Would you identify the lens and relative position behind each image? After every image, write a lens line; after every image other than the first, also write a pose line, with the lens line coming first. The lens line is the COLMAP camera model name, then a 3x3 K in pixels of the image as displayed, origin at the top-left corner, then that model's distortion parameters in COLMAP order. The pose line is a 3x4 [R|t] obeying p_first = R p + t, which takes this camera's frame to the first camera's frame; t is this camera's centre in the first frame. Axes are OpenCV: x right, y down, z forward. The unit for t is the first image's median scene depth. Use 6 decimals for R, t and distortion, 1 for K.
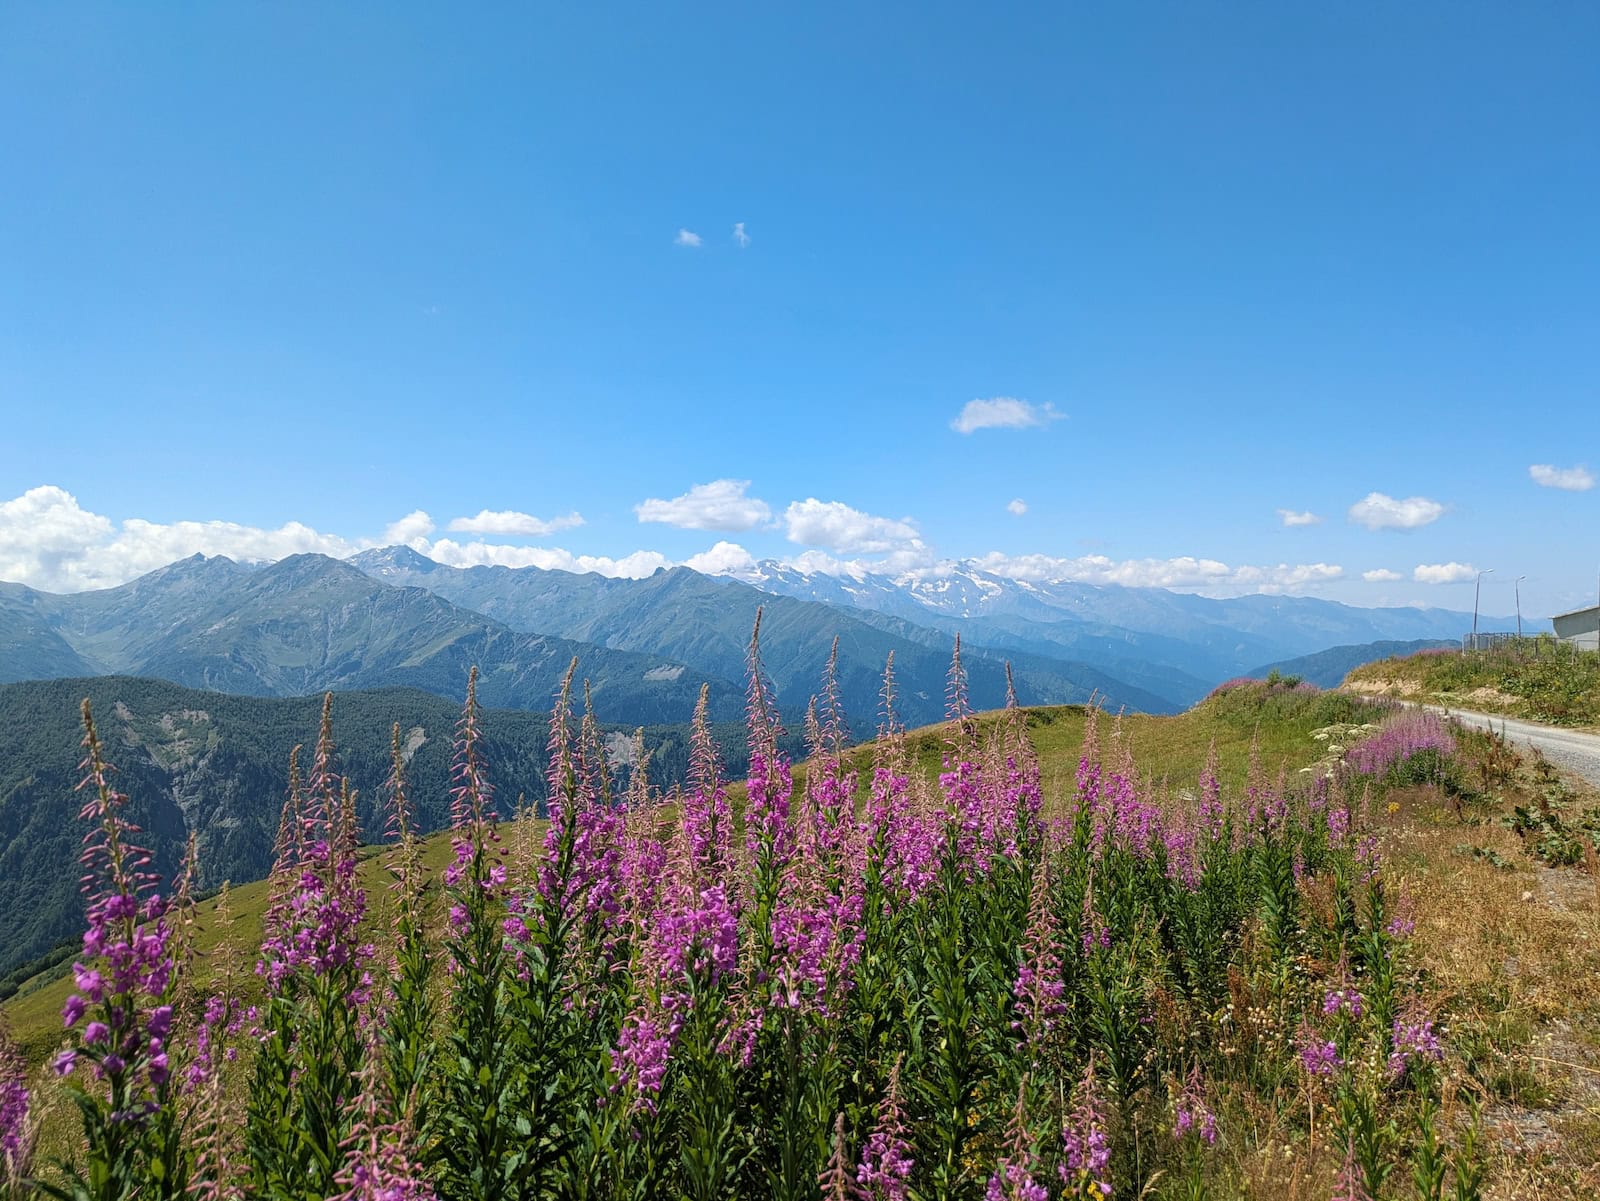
lens RADIAL K [[1276.2, 0, 800.0], [0, 1276.2, 600.5], [0, 0, 1]] dist [0.026268, -0.003146]
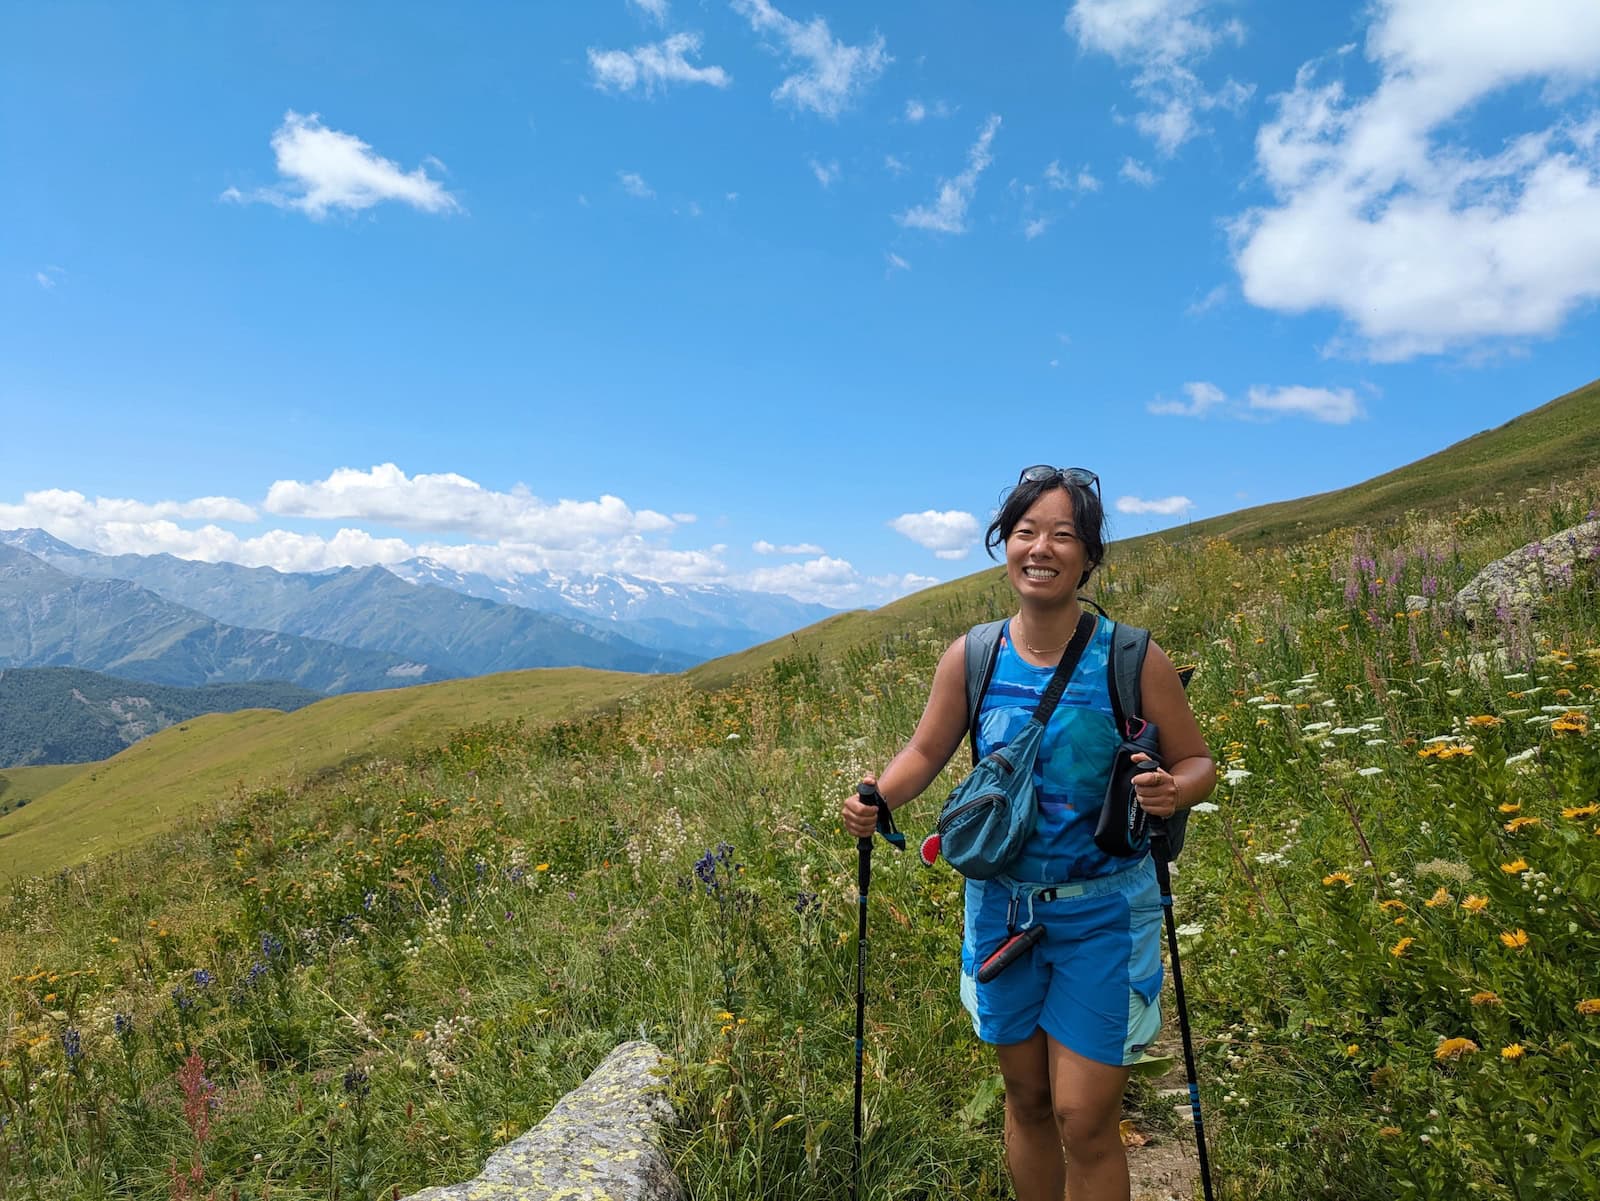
lens RADIAL K [[1276.2, 0, 800.0], [0, 1276.2, 600.5], [0, 0, 1]] dist [0.026268, -0.003146]
pose [[0.956164, 0.032743, 0.290994, -0.084716], [-0.032756, 0.999452, -0.004826, -0.006755], [-0.290993, -0.004917, 0.956713, -0.116462]]
